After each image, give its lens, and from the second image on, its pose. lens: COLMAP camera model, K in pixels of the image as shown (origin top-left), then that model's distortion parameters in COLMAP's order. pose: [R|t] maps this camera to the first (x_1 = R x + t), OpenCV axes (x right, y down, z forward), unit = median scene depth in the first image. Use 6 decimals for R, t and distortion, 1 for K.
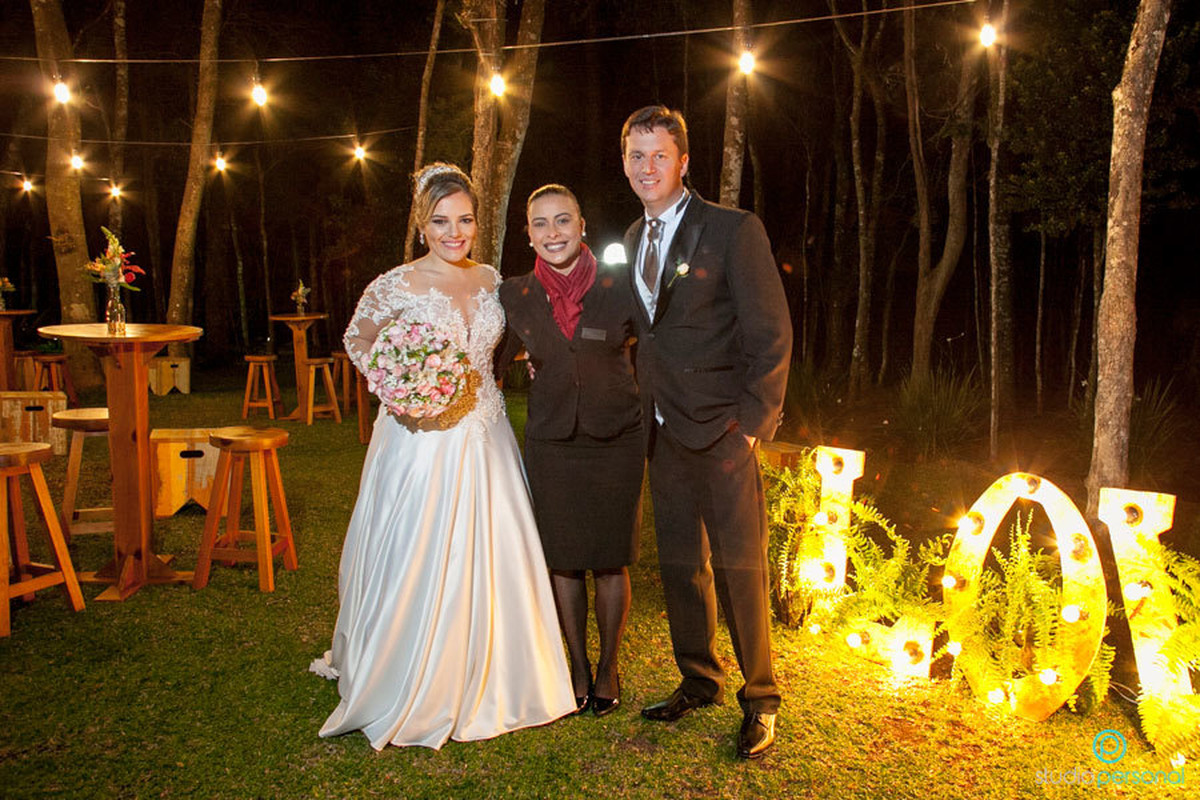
lens RADIAL K [[876.5, 0, 678.8], [0, 876.5, 397.9], [0, 0, 1]] dist [-0.064840, 0.045174]
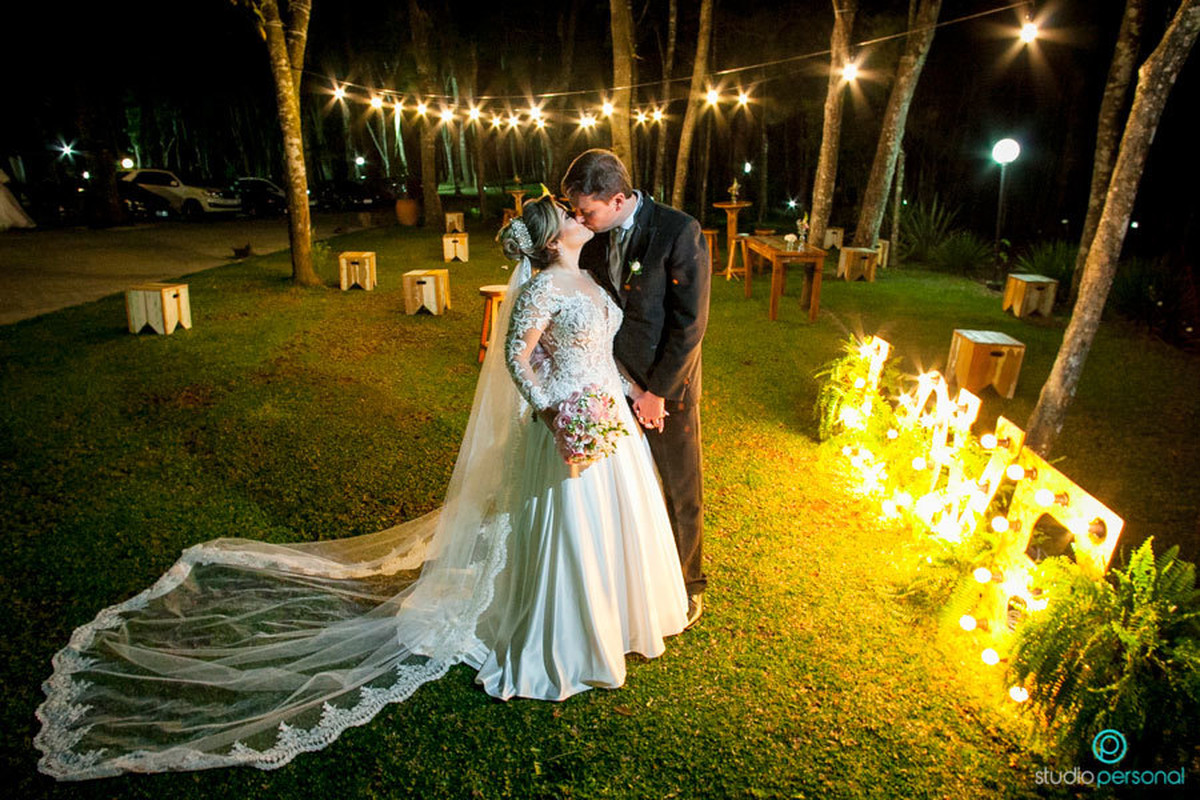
lens RADIAL K [[741.0, 0, 575.0], [0, 741.0, 401.7], [0, 0, 1]] dist [-0.068742, 0.047191]
pose [[0.722411, 0.194711, -0.663483, 0.648909], [-0.054800, 0.972638, 0.225771, -0.092208], [0.689289, -0.126741, 0.713315, -0.265644]]
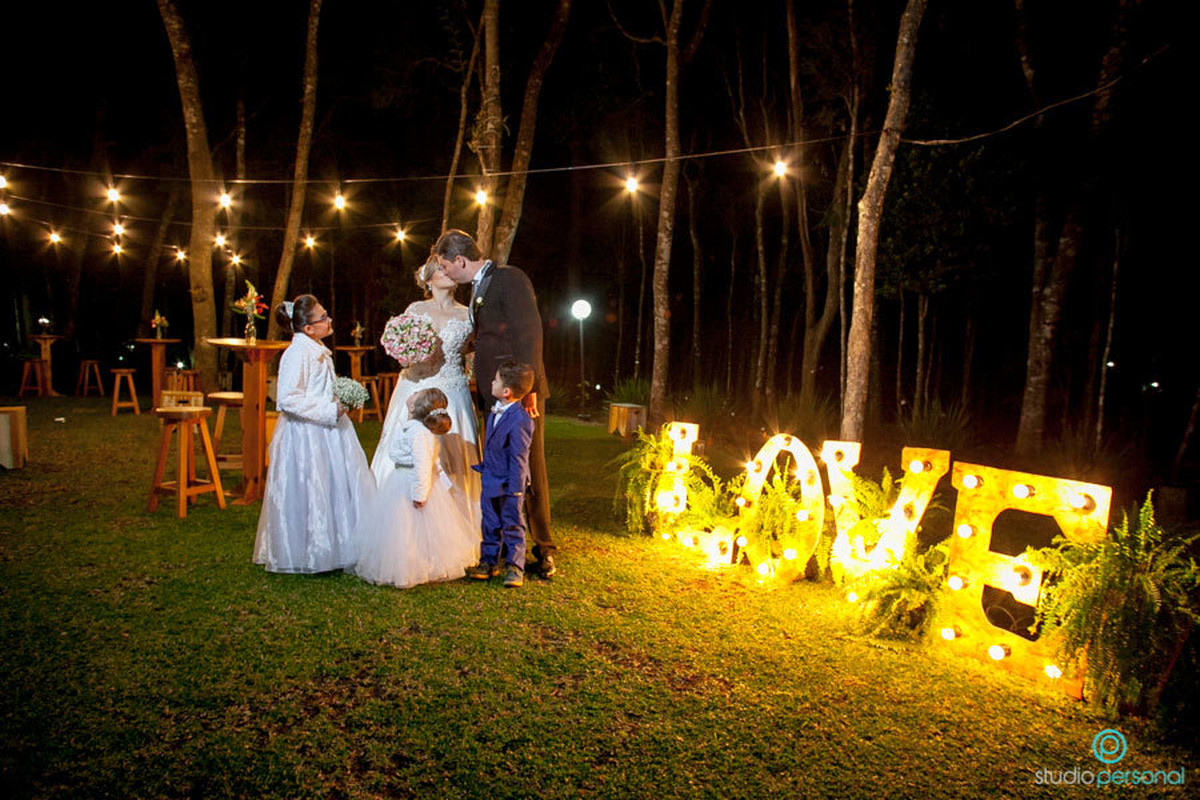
lens RADIAL K [[694.0, 0, 602.3], [0, 694.0, 399.0], [0, 0, 1]] dist [-0.062324, 0.043169]
pose [[0.997589, 0.022702, -0.065584, 0.113802], [-0.025302, 0.998915, -0.039097, 0.065754], [0.064626, 0.040662, 0.997081, -0.272214]]
